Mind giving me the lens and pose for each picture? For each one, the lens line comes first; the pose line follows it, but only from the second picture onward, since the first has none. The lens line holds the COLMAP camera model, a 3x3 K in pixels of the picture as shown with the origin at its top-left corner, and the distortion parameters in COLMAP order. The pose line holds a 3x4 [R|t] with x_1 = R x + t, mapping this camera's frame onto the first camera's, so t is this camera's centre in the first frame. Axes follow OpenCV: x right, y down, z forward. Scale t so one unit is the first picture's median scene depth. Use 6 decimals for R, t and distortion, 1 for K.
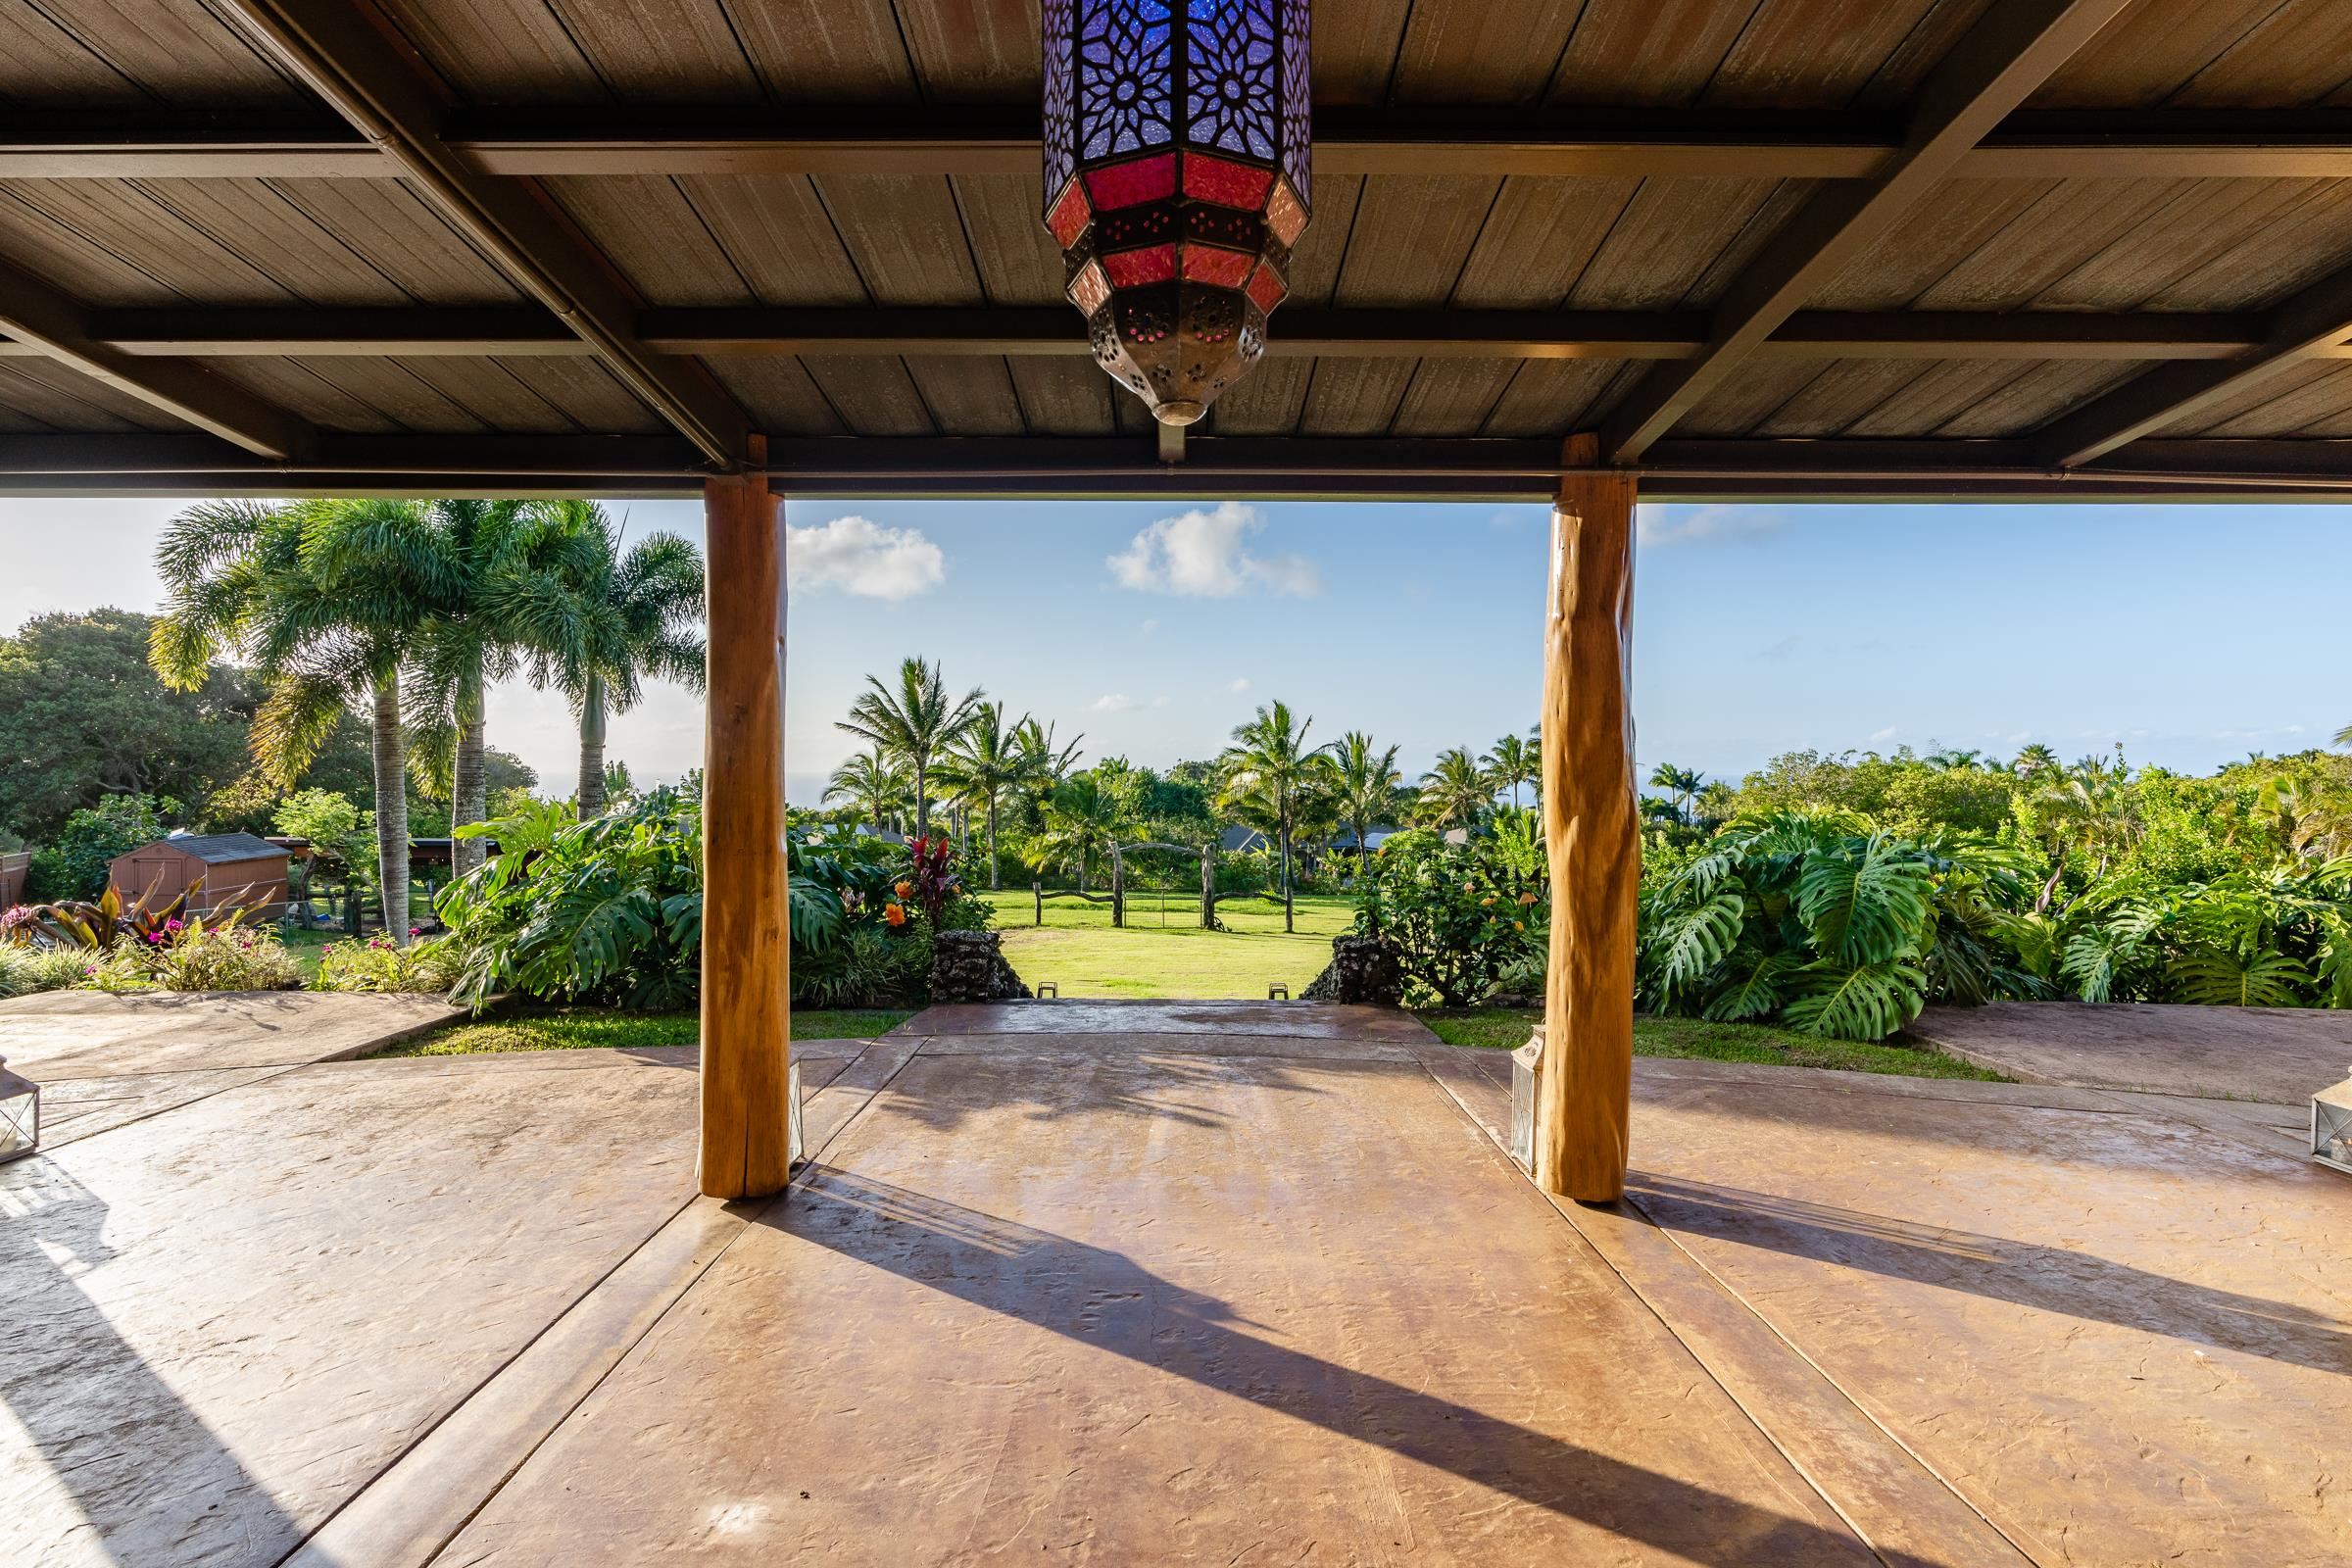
lens RADIAL K [[1075.1, 0, 1176.0], [0, 1075.1, 784.0], [0, 0, 1]] dist [-0.000939, 0.000679]
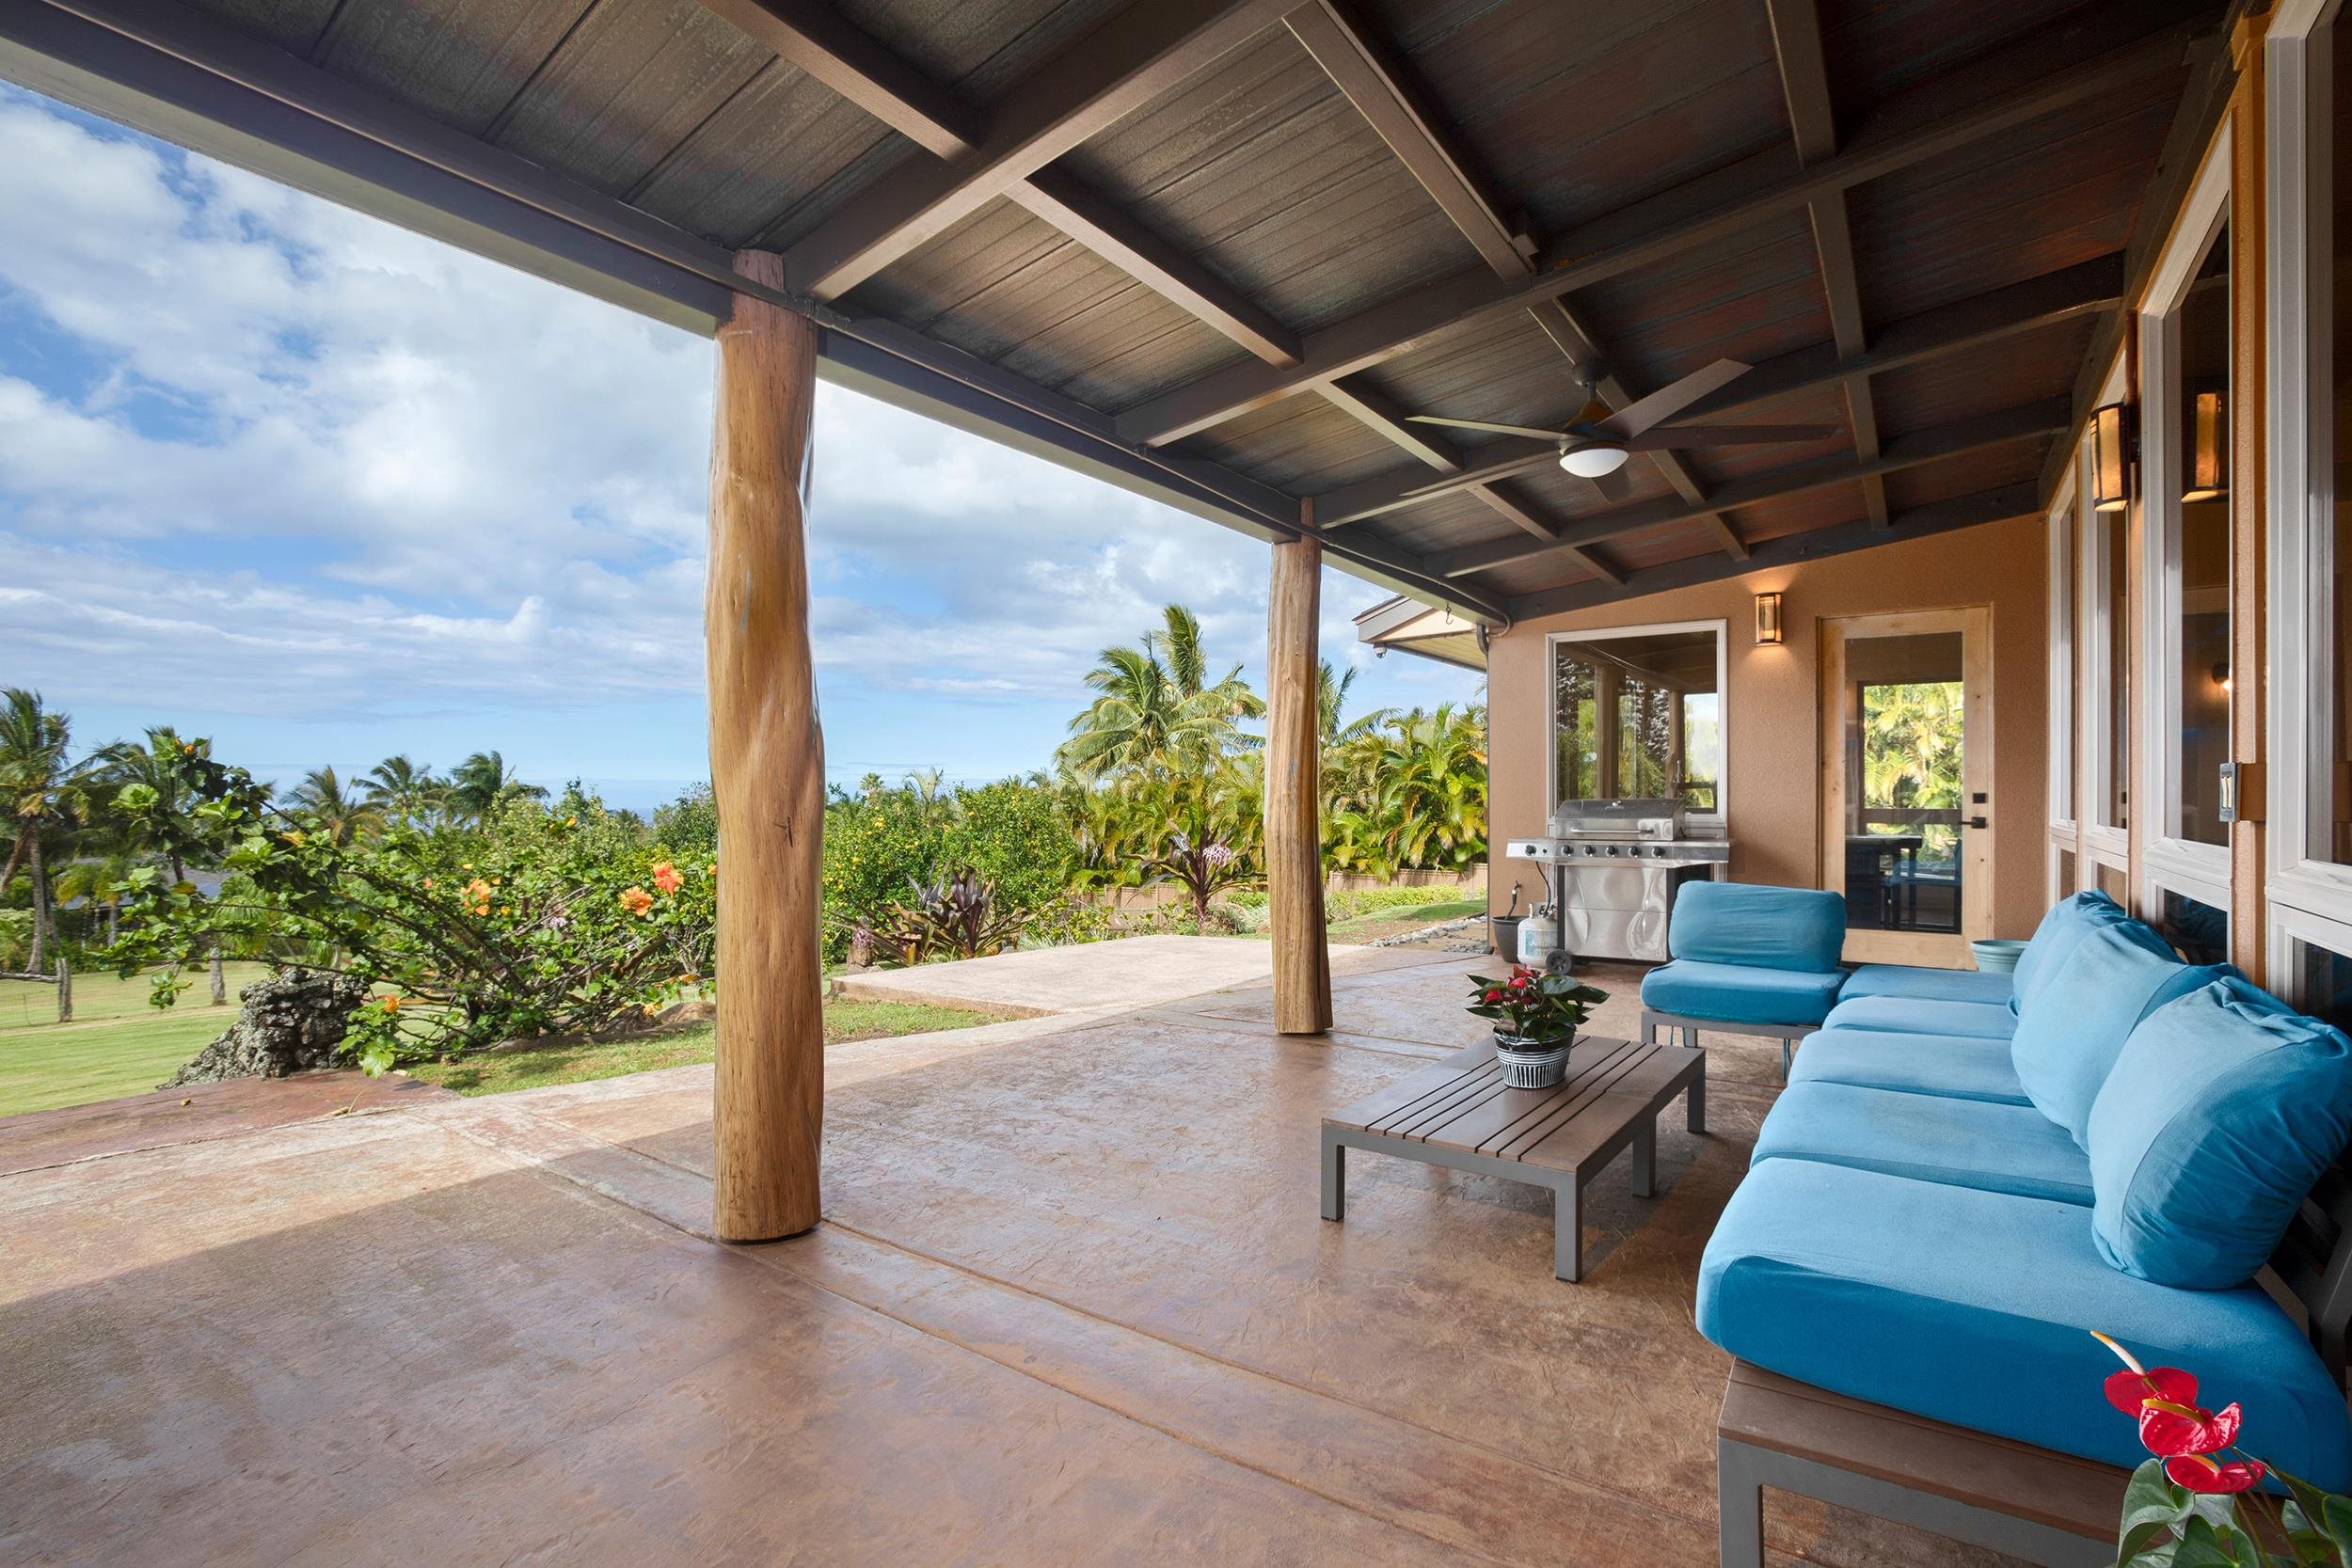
lens RADIAL K [[1065.5, 0, 1176.0], [0, 1065.5, 784.0], [0, 0, 1]] dist [-0.037580, 0.000660]
pose [[0.582044, 0.006157, 0.813134, -0.052394], [0.016147, 0.999687, -0.019127, 0.069921], [-0.812997, 0.024262, 0.581762, 0.279782]]
